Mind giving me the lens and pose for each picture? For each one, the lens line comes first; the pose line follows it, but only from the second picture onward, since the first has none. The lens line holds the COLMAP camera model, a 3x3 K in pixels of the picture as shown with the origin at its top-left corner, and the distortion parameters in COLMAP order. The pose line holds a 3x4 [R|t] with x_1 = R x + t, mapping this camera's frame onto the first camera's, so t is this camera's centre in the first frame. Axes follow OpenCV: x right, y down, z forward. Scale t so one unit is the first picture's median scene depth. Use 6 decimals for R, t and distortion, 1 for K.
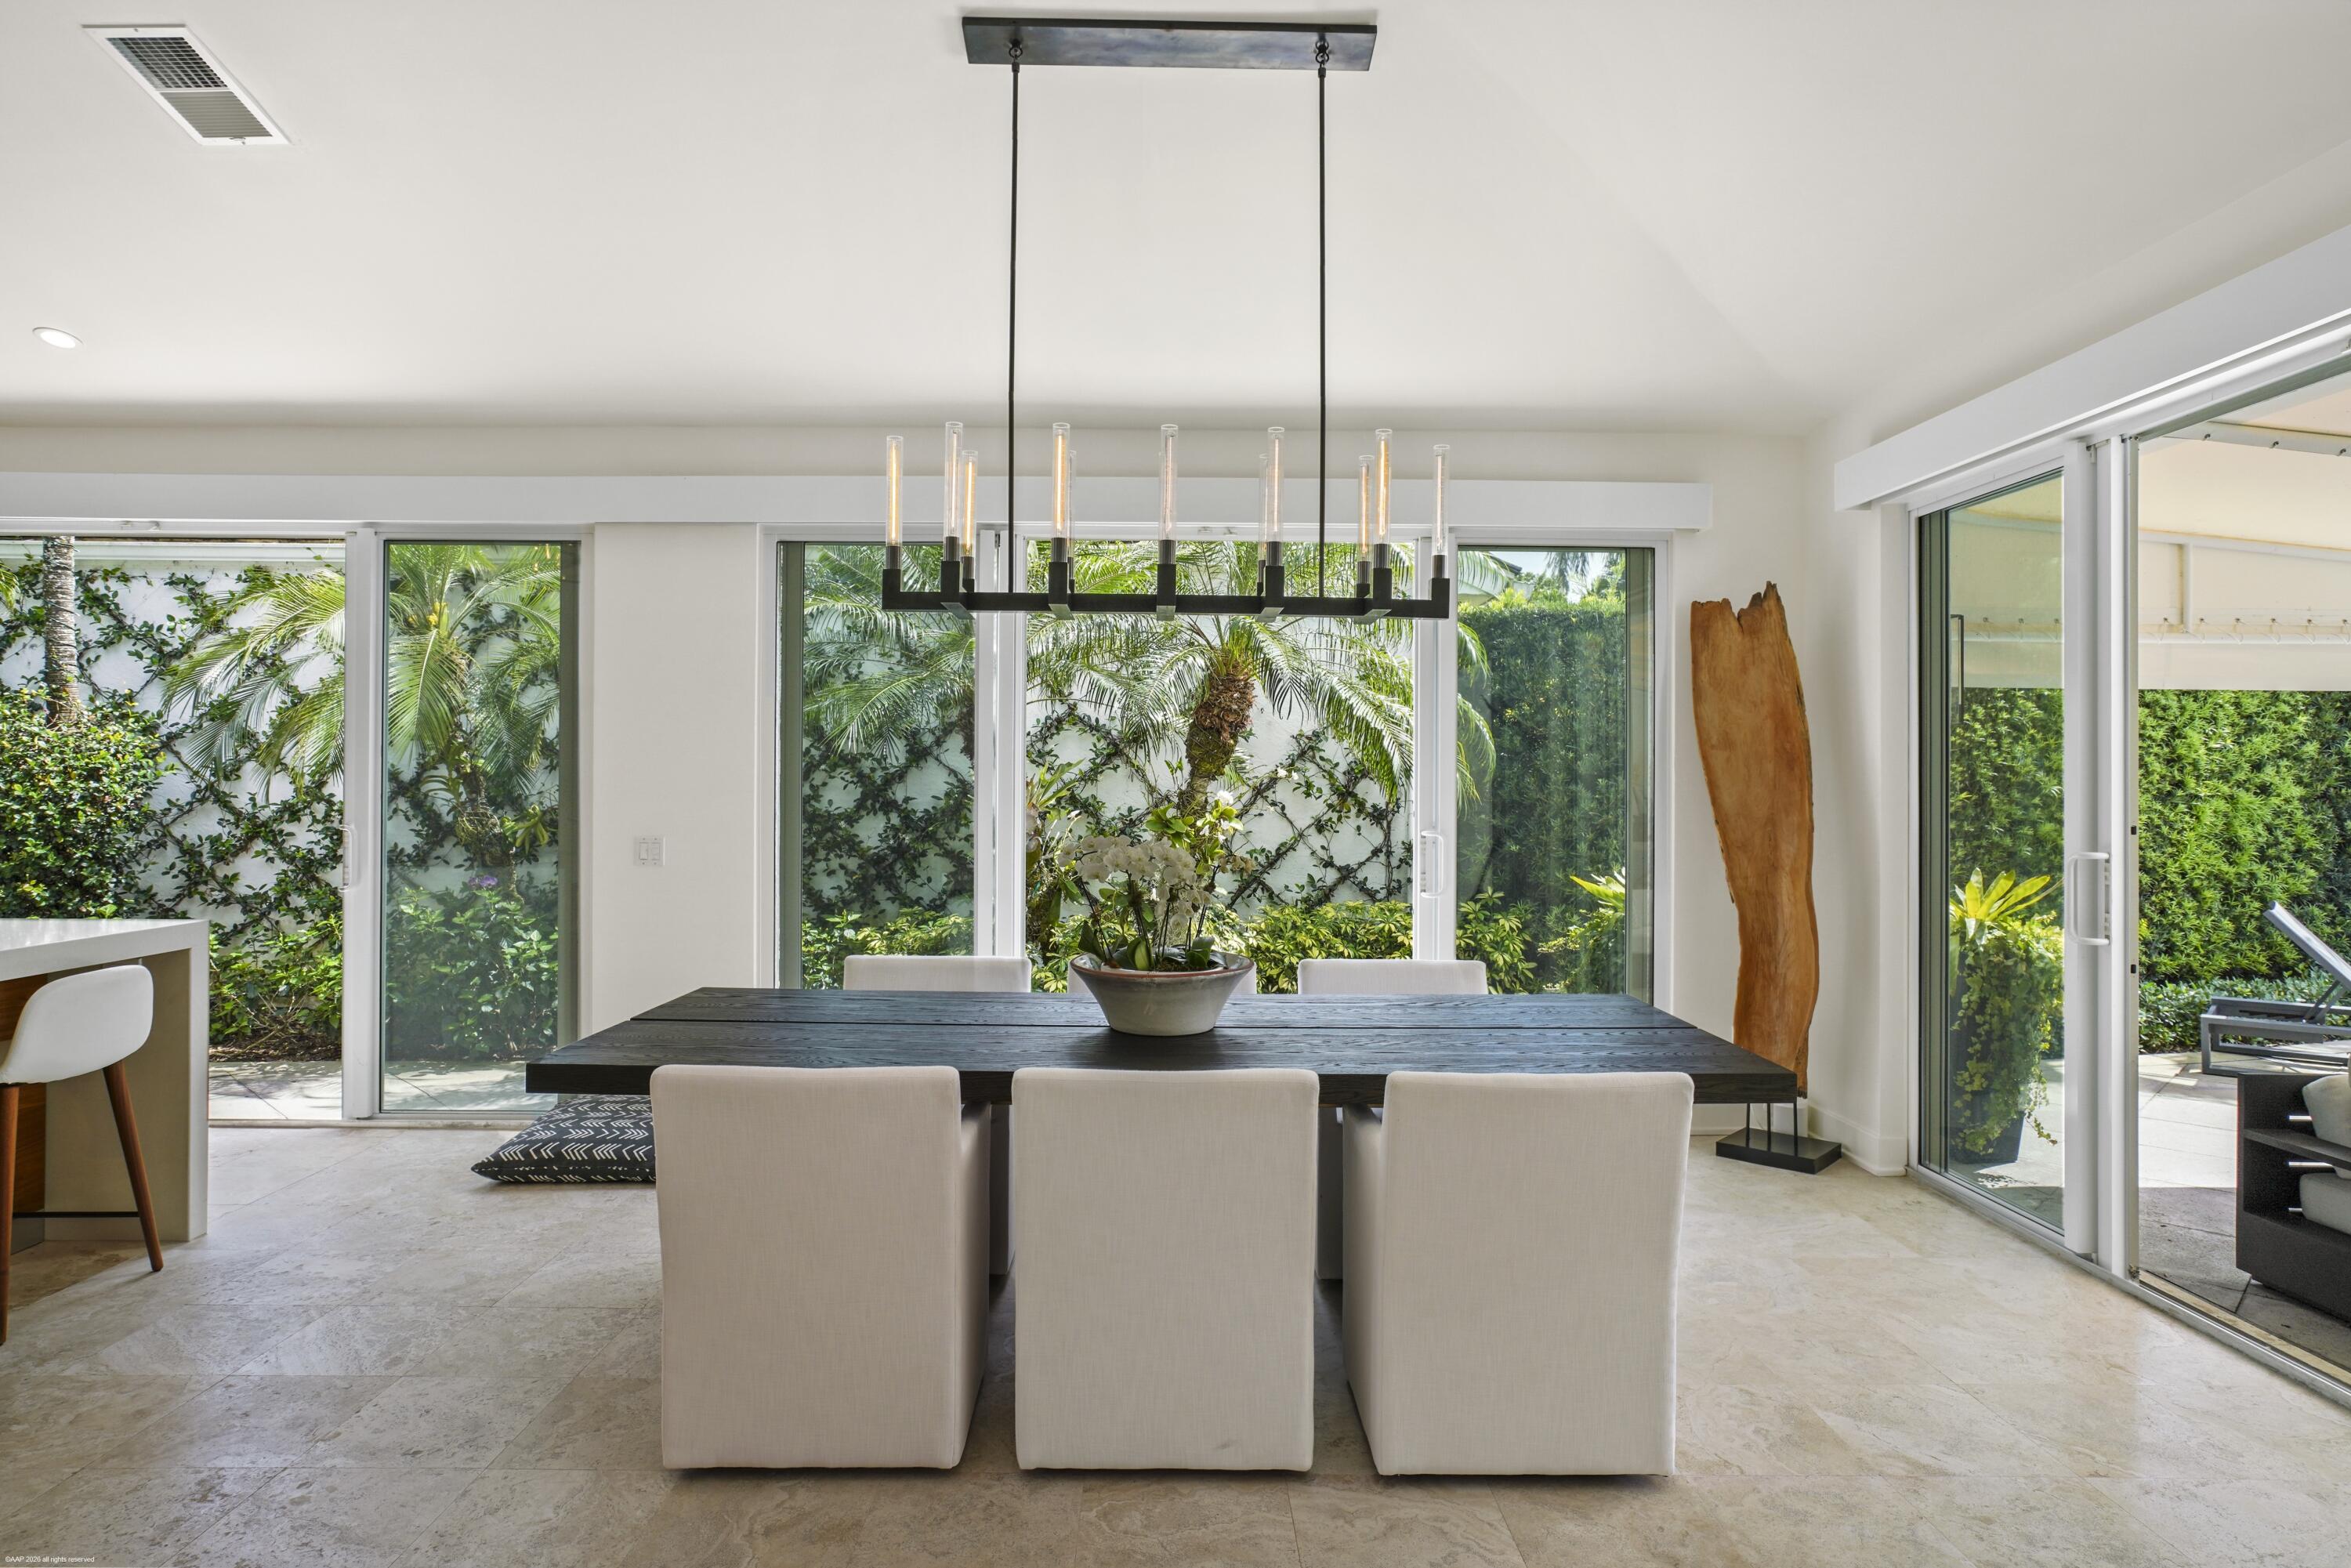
lens RADIAL K [[1312.8, 0, 1171.0], [0, 1312.8, 784.6], [0, 0, 1]] dist [-0.016956, 0.013093]
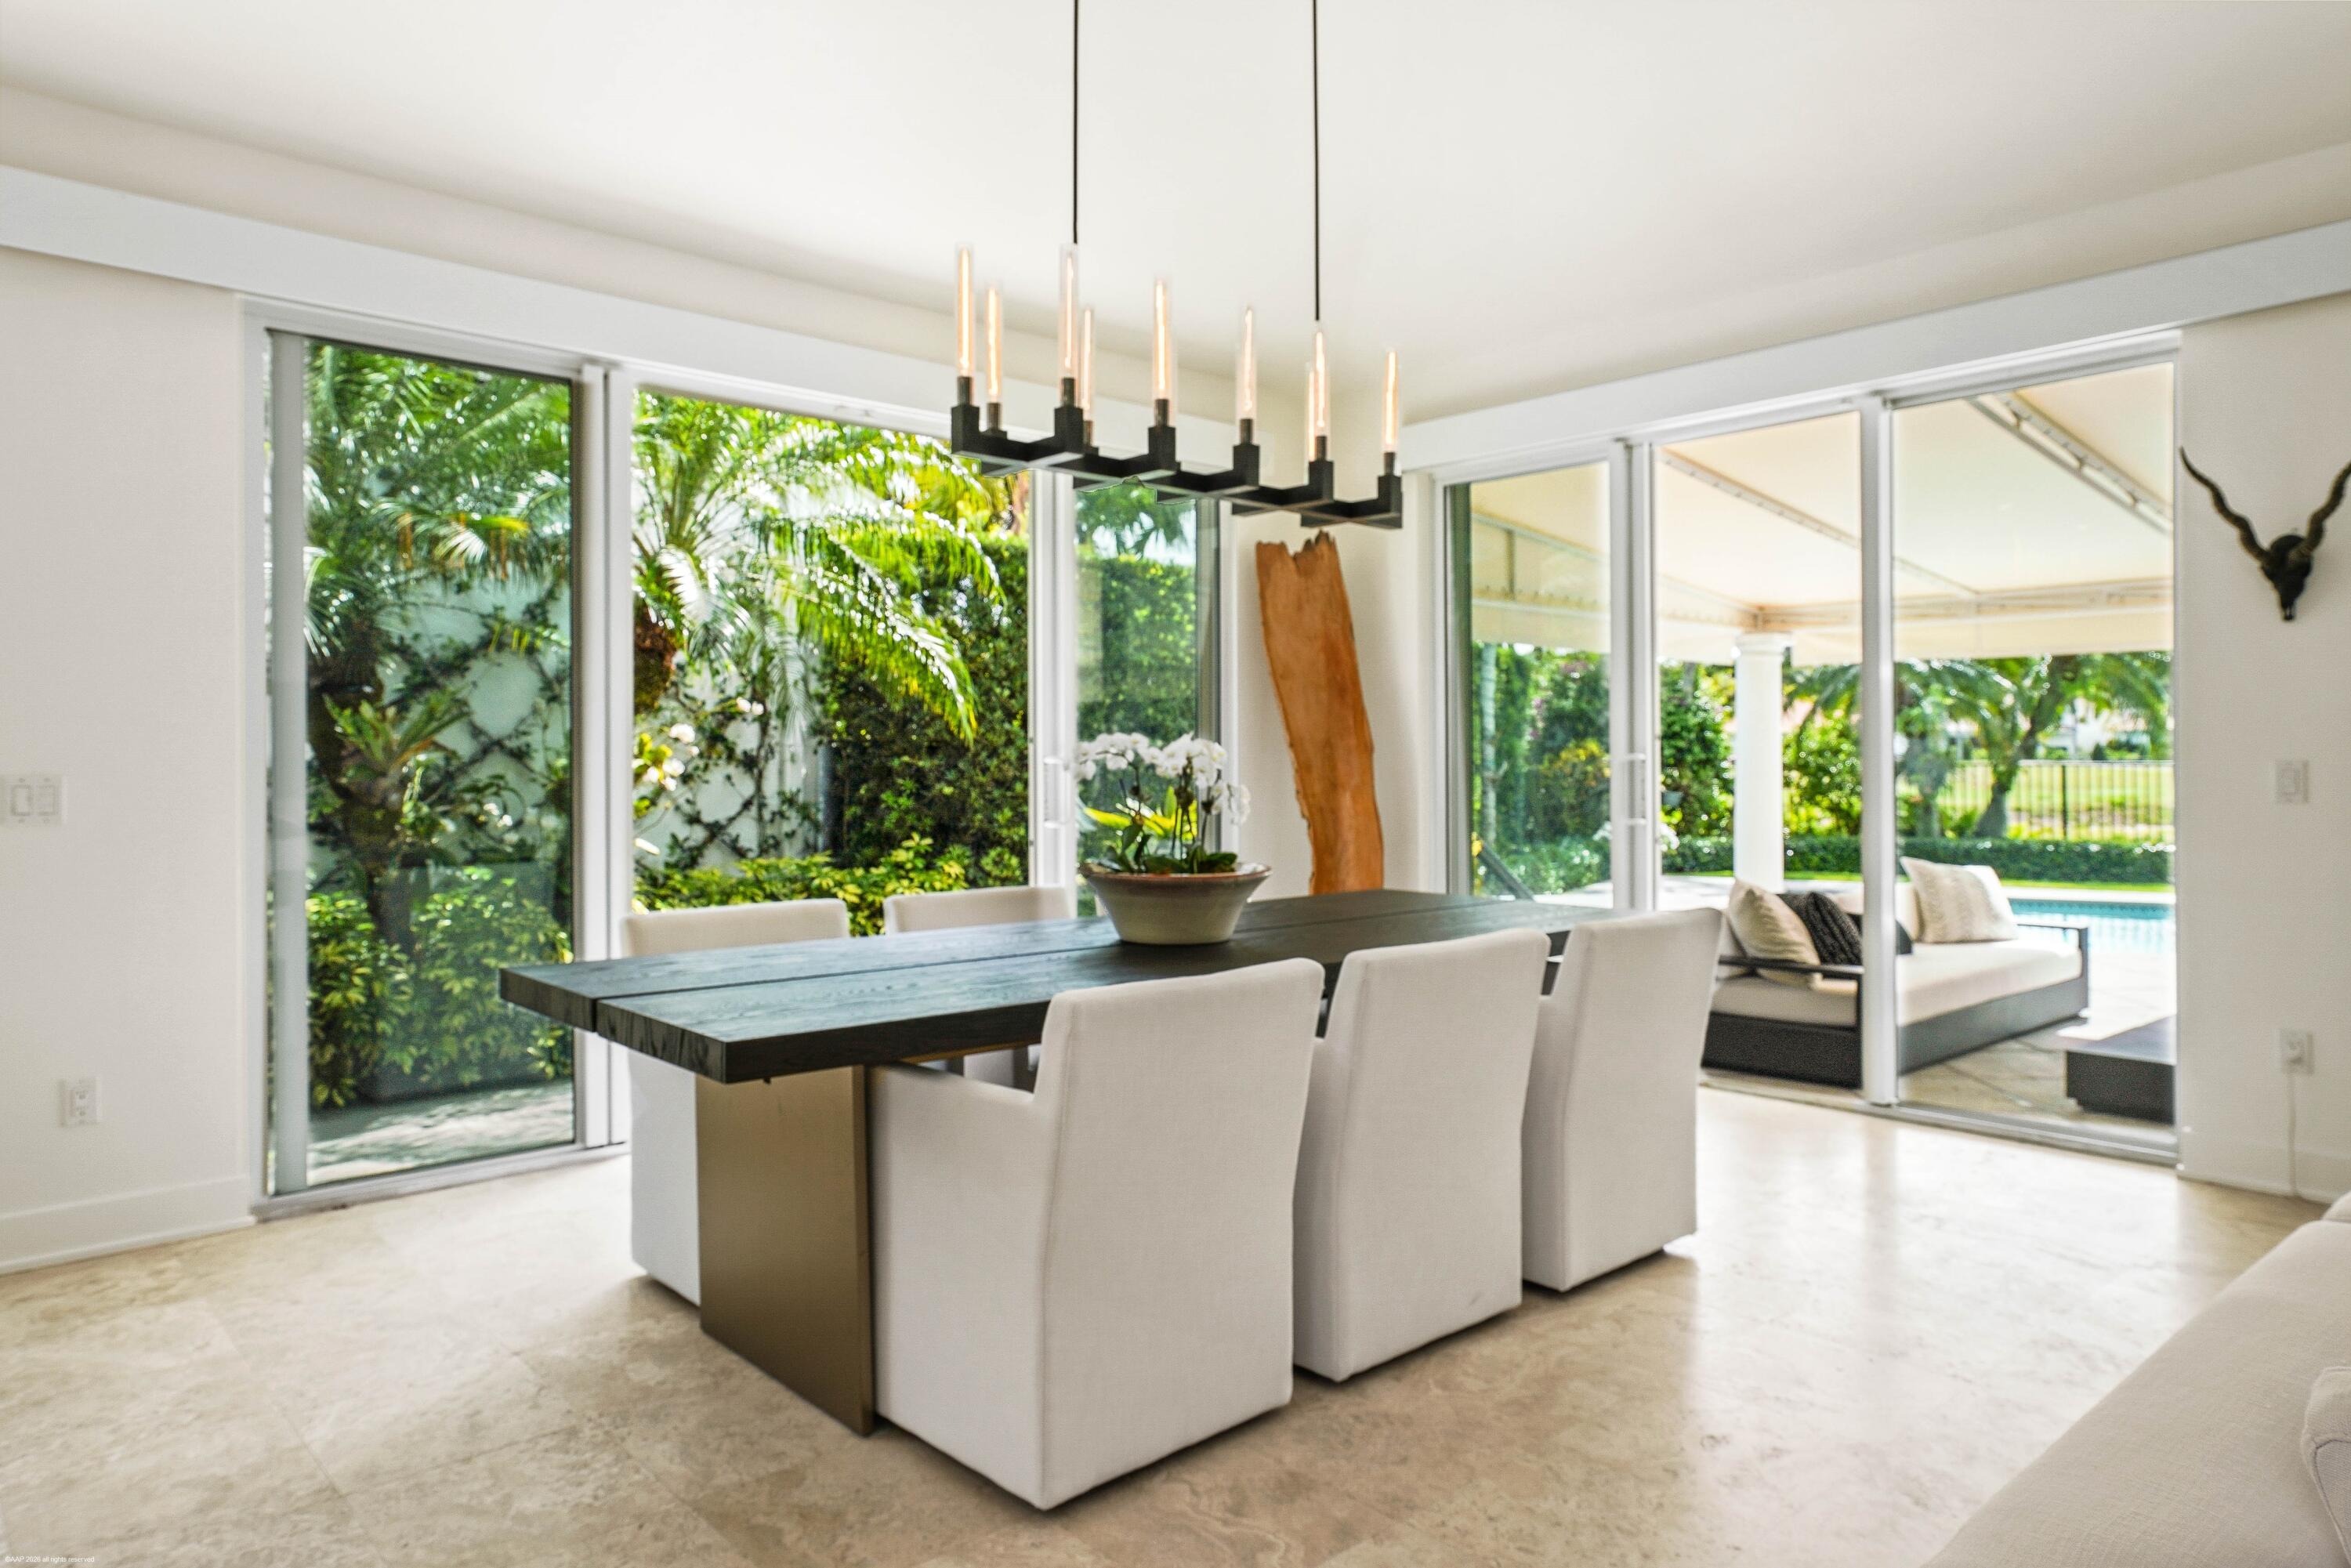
lens RADIAL K [[1471.9, 0, 1162.1], [0, 1471.9, 778.8], [0, 0, 1]] dist [0.003720, 0.009766]
pose [[0.746989, -0.016828, 0.664624, -0.335345], [0.008885, 0.999843, 0.015330, 0.025647], [-0.664777, -0.005546, 0.747021, 0.106878]]
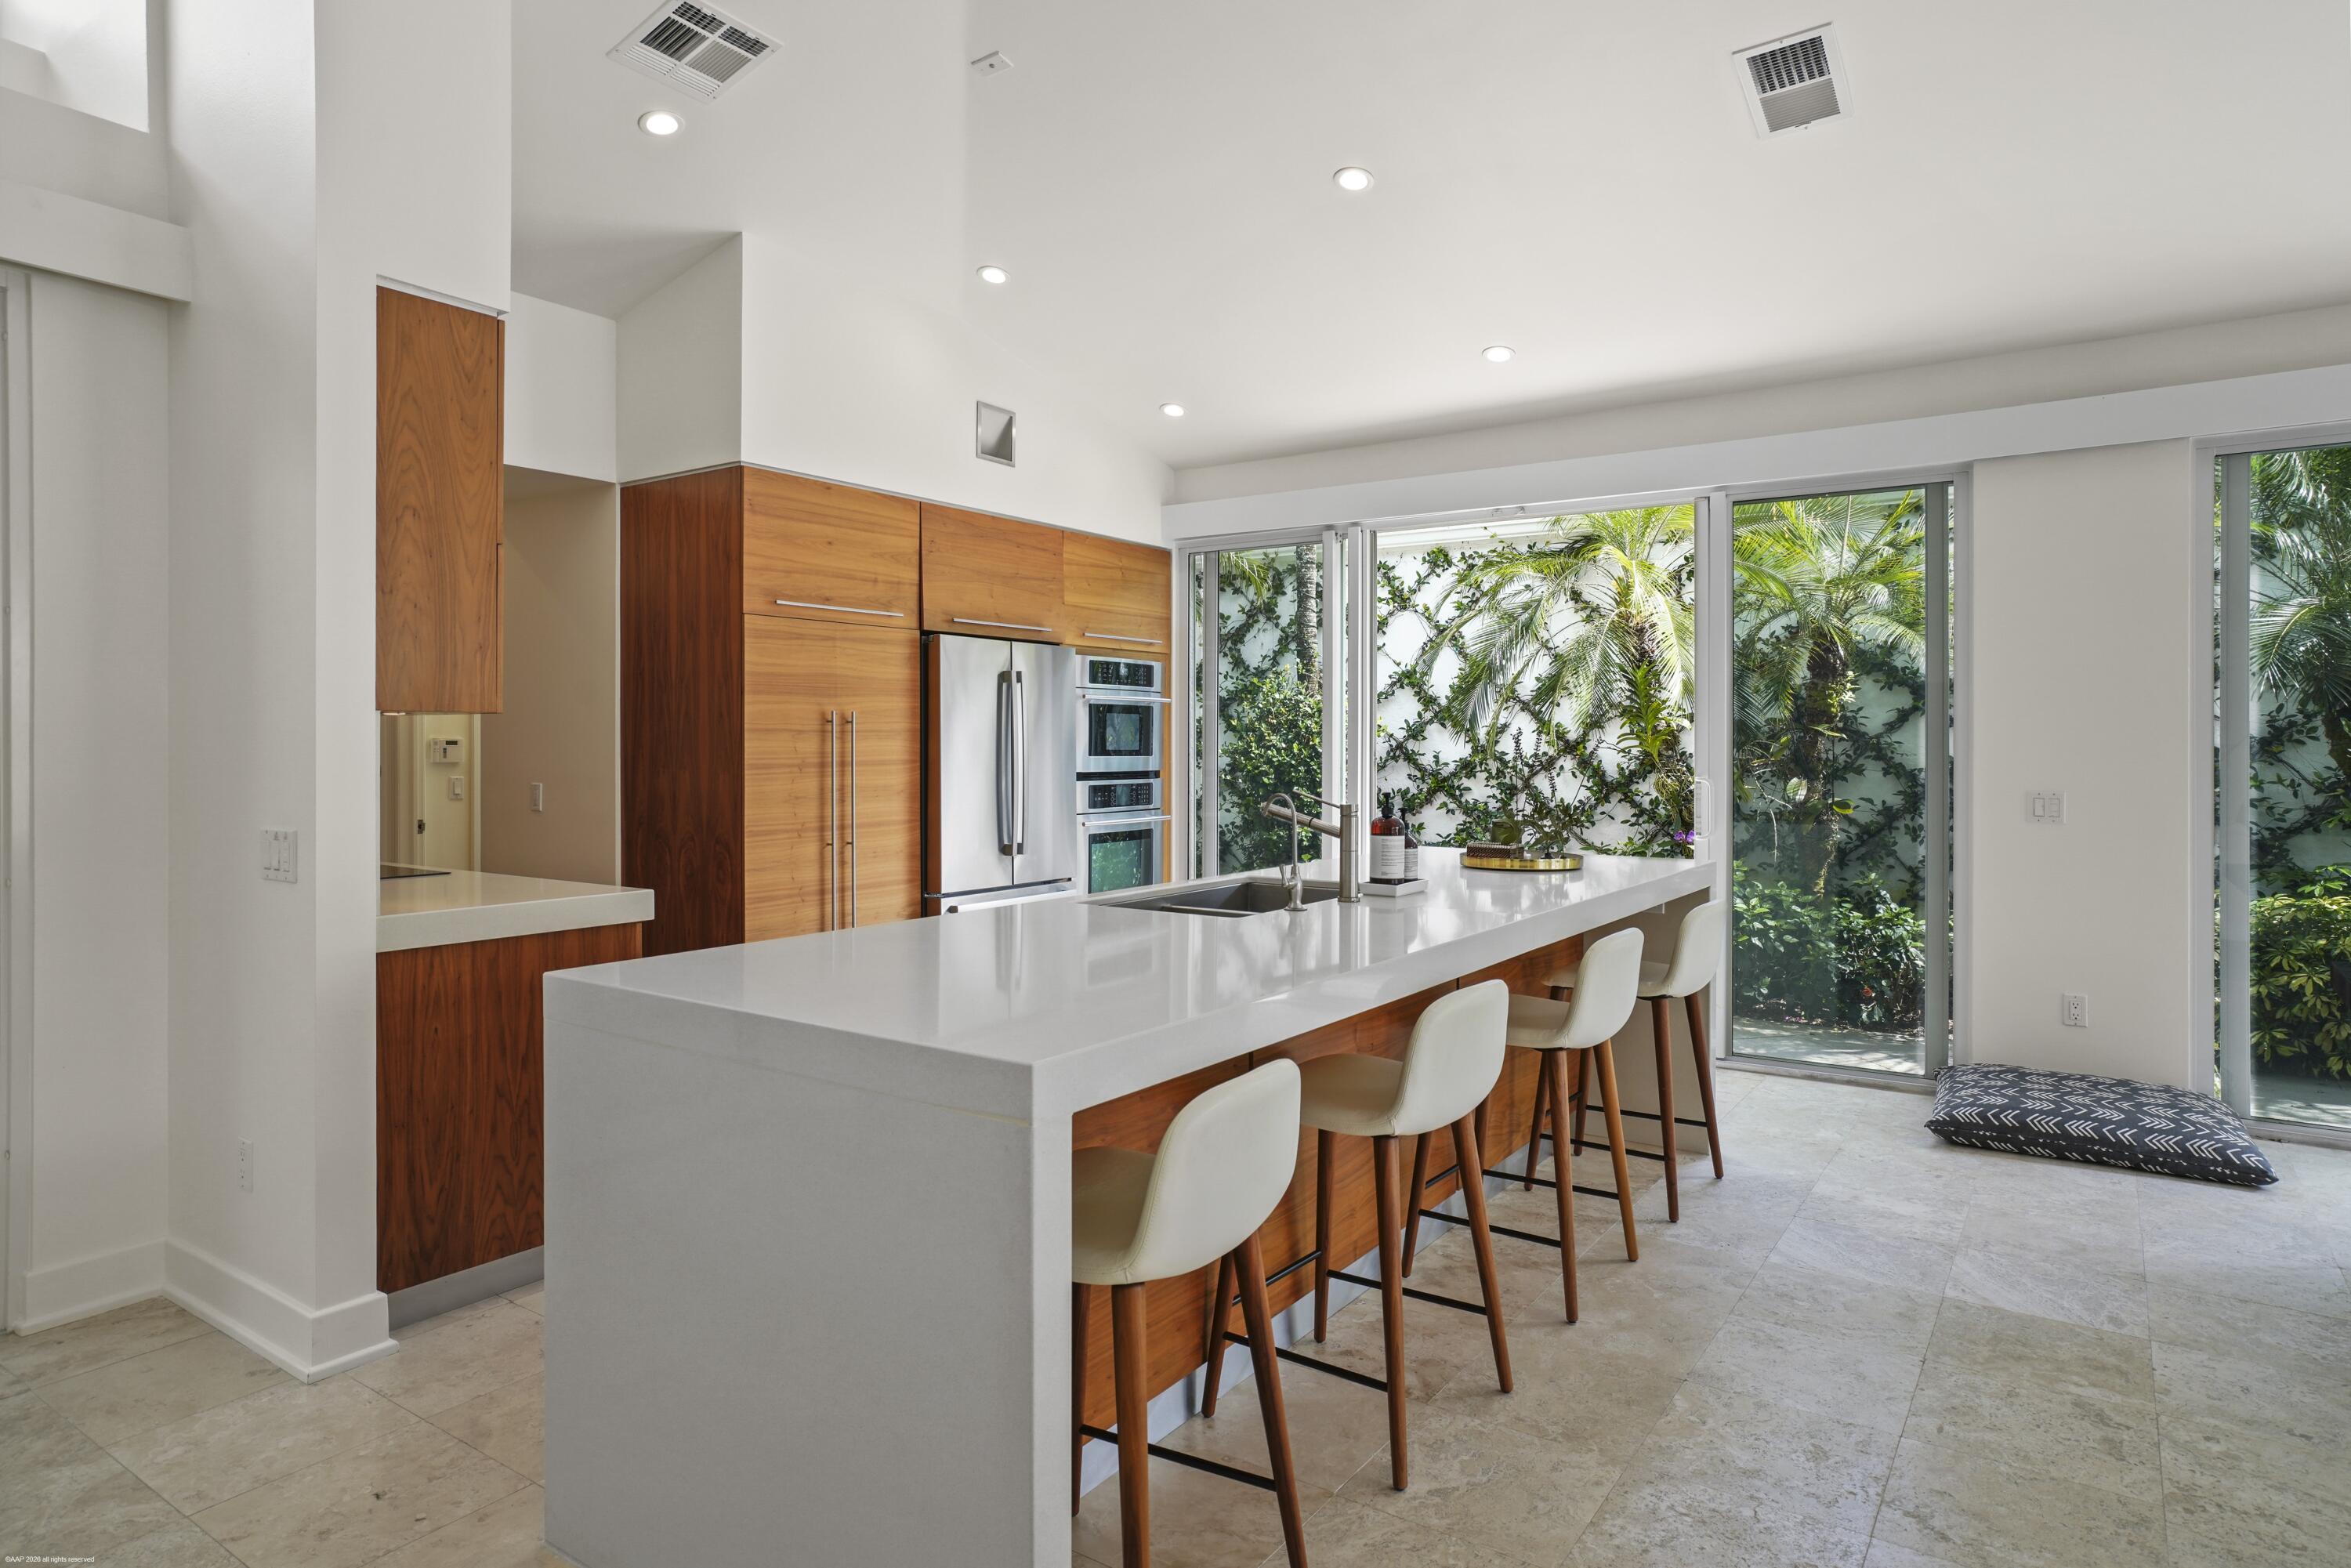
lens RADIAL K [[1365.2, 0, 1166.4], [0, 1365.2, 744.0], [0, 0, 1]] dist [-0.022101, 0.020834]
pose [[0.819279, -0.006733, -0.573356, -0.259856], [0.004997, 0.999977, -0.004603, 0.005115], [0.573374, 0.000906, 0.819294, -0.105075]]
